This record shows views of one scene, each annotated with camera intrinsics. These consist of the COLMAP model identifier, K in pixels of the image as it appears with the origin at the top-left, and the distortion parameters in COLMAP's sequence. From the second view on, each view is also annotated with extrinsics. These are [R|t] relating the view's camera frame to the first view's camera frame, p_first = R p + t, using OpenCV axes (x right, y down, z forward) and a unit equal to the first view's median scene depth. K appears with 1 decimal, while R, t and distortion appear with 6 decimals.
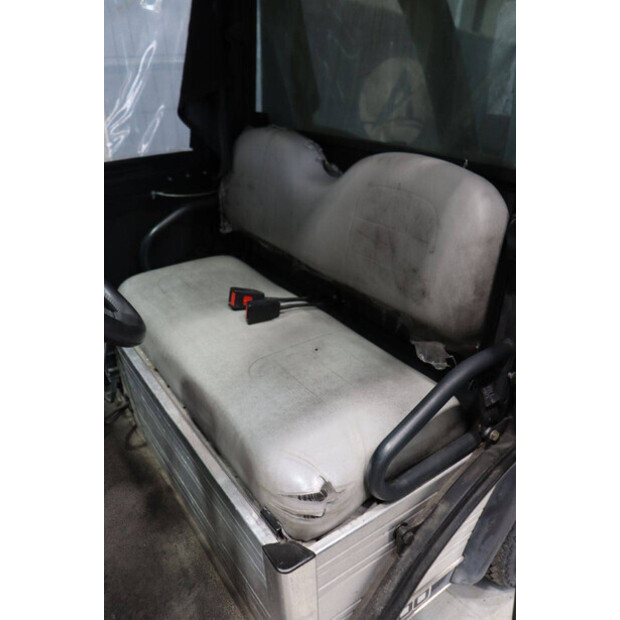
lens RADIAL K [[520.1, 0, 310.0], [0, 520.1, 310.0], [0, 0, 1]] dist [-0.172152, 0.168056]
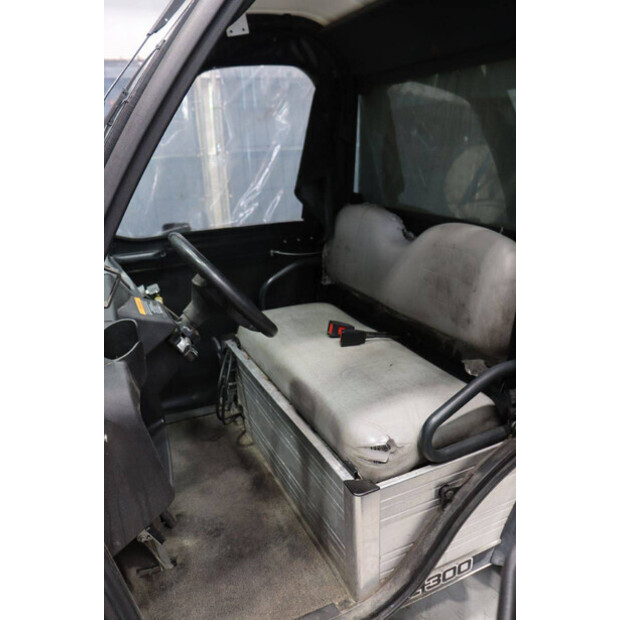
lens RADIAL K [[520.1, 0, 310.0], [0, 520.1, 310.0], [0, 0, 1]] dist [-0.172152, 0.168056]
pose [[0.984529, 0.042366, -0.170024, 0.027905], [-0.066481, 0.988093, -0.138754, 0.137888], [0.162121, 0.147910, 0.975622, -0.368947]]
